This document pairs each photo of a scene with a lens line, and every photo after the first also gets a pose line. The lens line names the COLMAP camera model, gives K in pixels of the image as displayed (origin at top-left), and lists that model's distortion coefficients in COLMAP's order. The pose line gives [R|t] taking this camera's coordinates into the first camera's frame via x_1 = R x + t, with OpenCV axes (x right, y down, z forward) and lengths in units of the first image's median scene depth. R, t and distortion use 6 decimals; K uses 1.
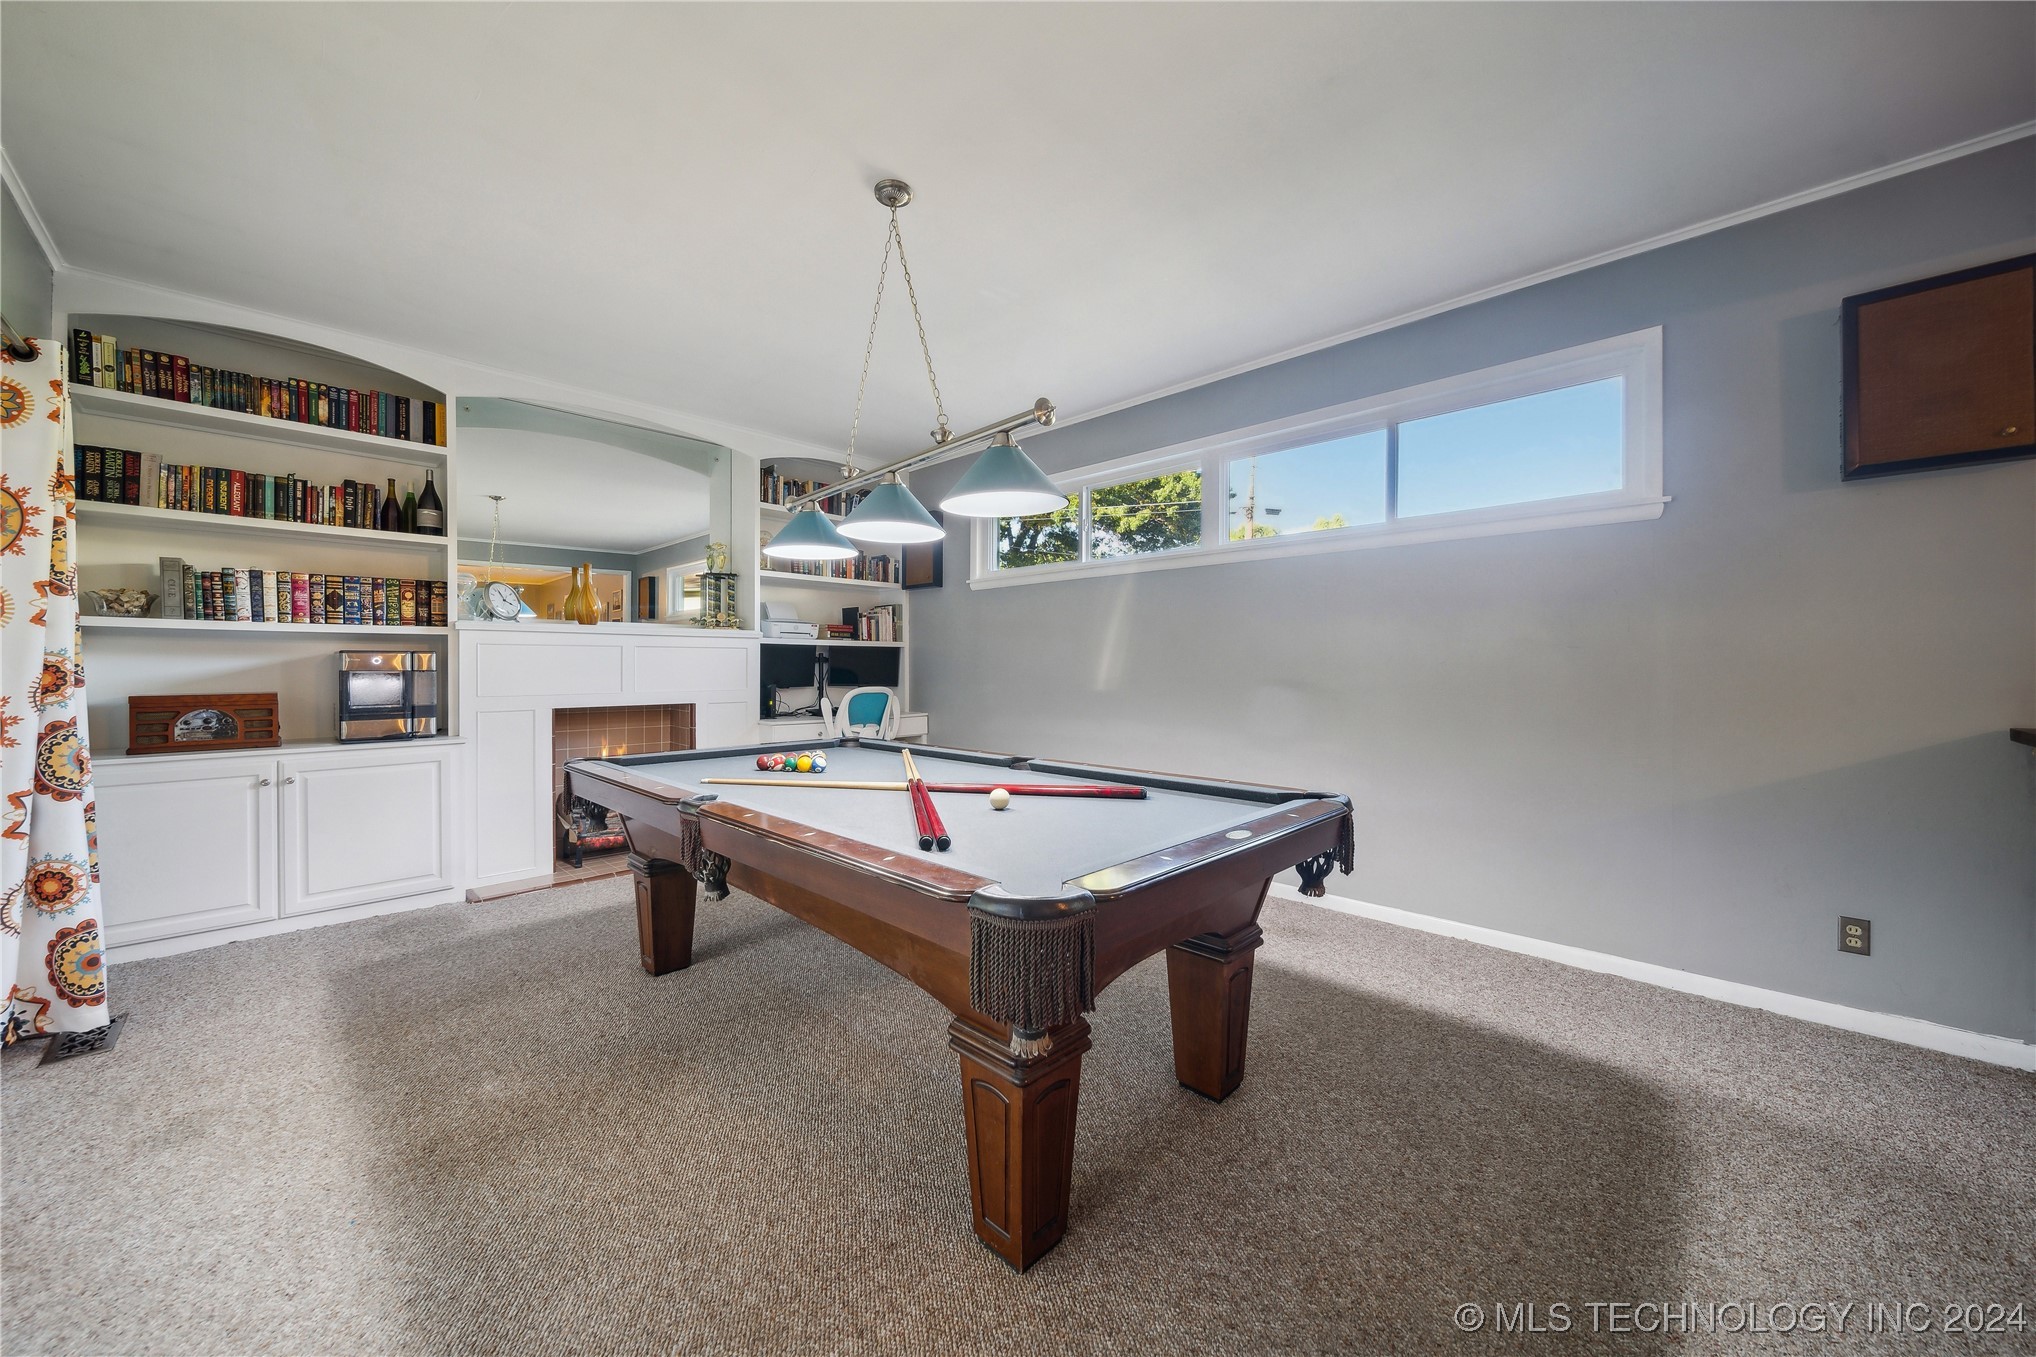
lens RADIAL K [[741.1, 0, 1015.9], [0, 741.1, 669.6], [0, 0, 1]] dist [-0.001626, -0.000237]
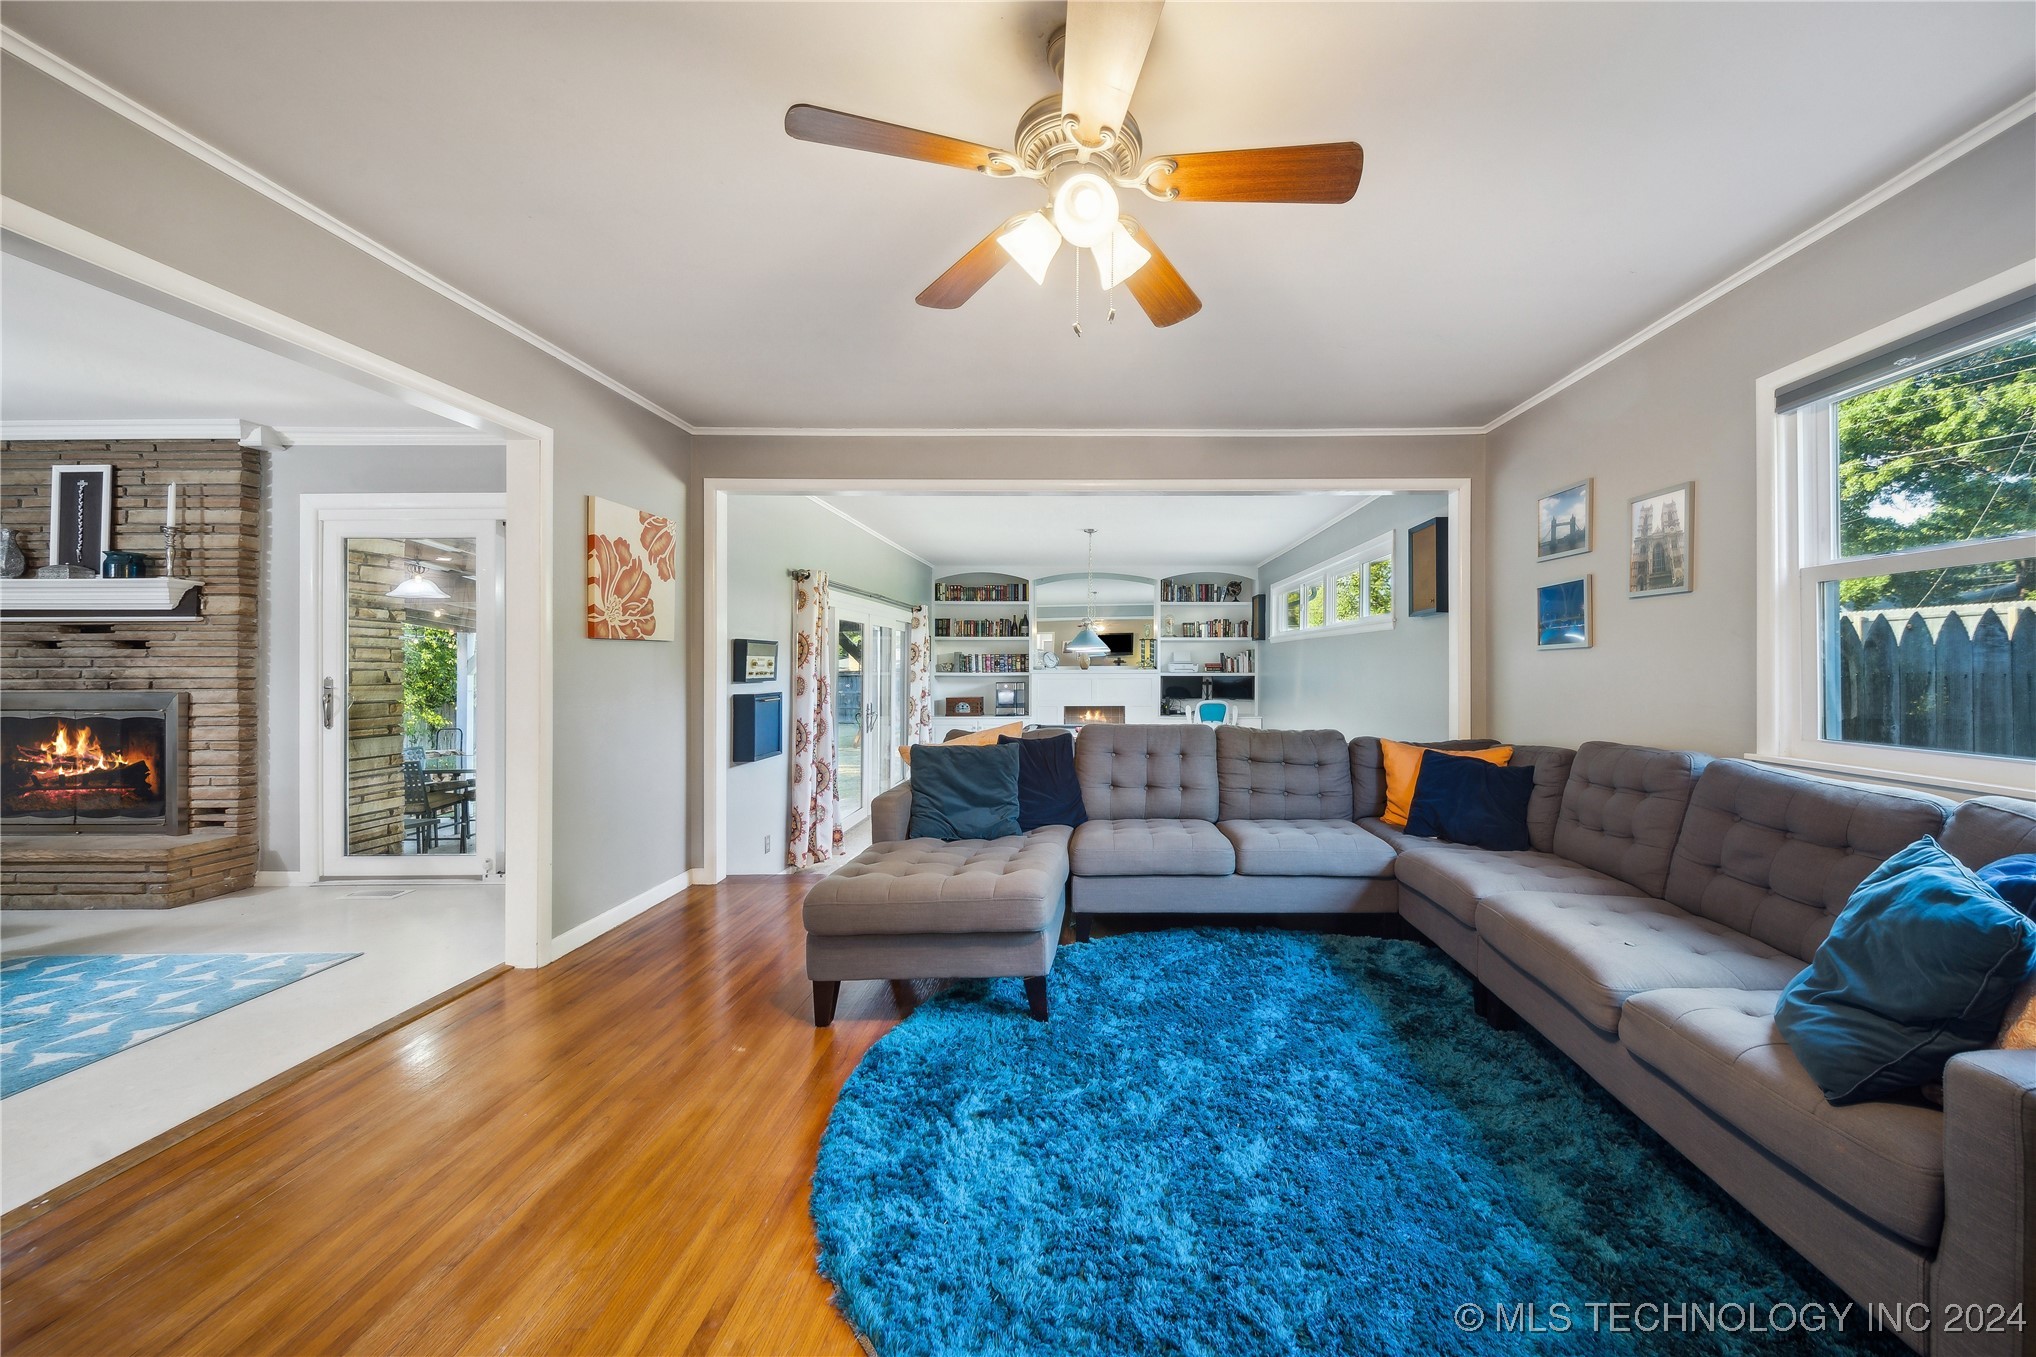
lens RADIAL K [[752.8, 0, 1102.7], [0, 752.8, 666.7], [0, 0, 1]] dist [0.001967, -0.000104]
pose [[0.719123, -0.000181, -0.694883, 1.250714], [-0.003474, 0.999987, -0.003856, -0.070625], [0.694875, 0.005187, 0.719112, -0.704867]]
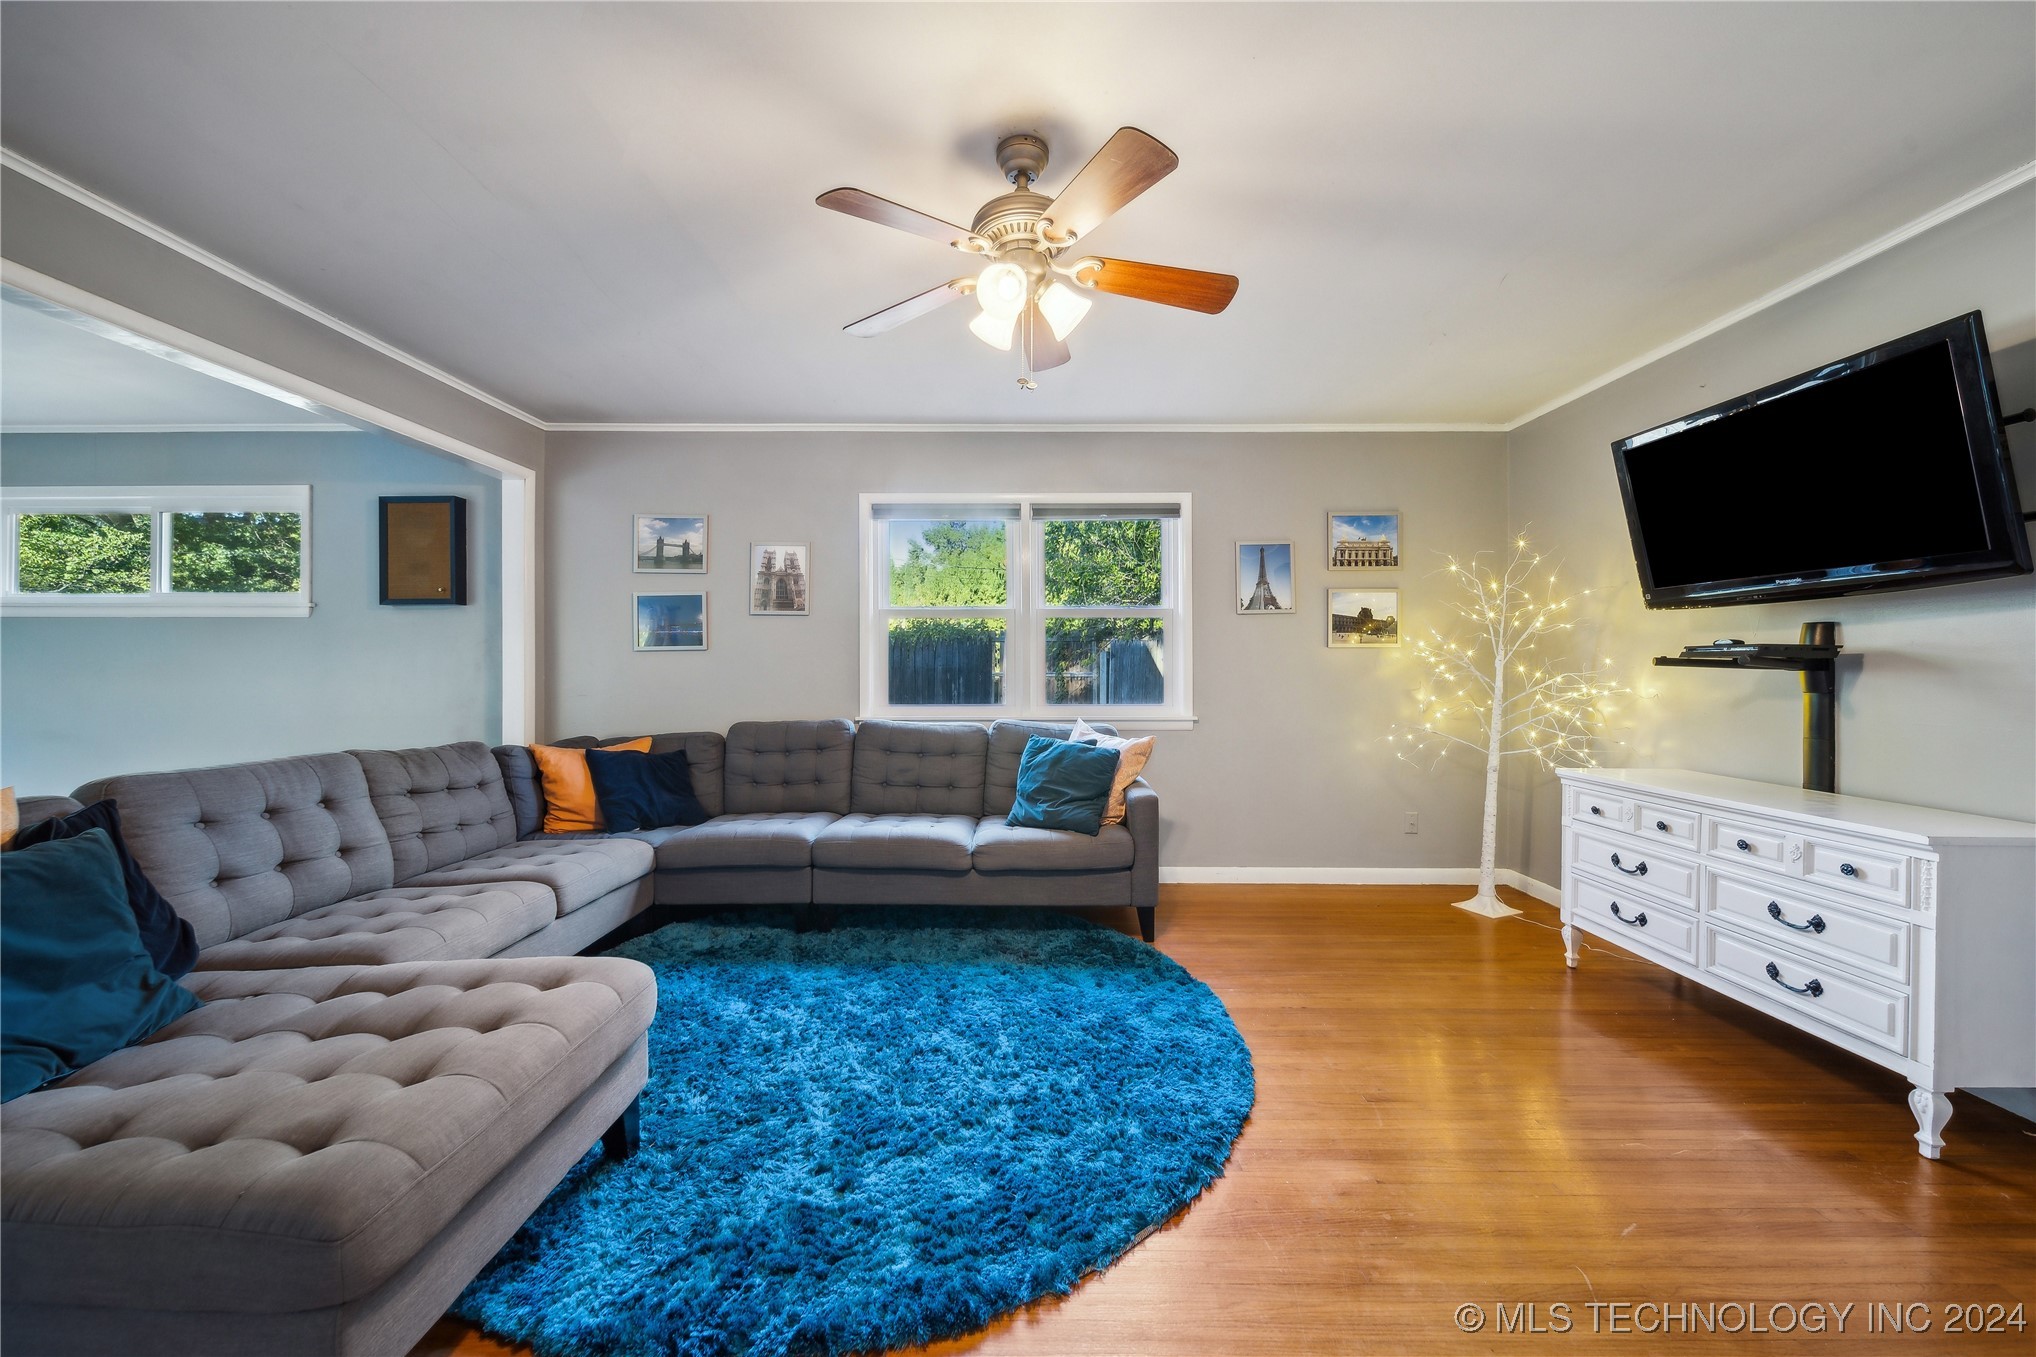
lens RADIAL K [[741.1, 0, 1015.9], [0, 741.1, 669.6], [0, 0, 1]] dist [-0.001626, -0.000237]
pose [[0.707345, -0.003959, 0.706858, 0.614497], [0.006752, 0.999977, -0.001156, -0.065446], [-0.706836, 0.005590, 0.707355, -0.761155]]
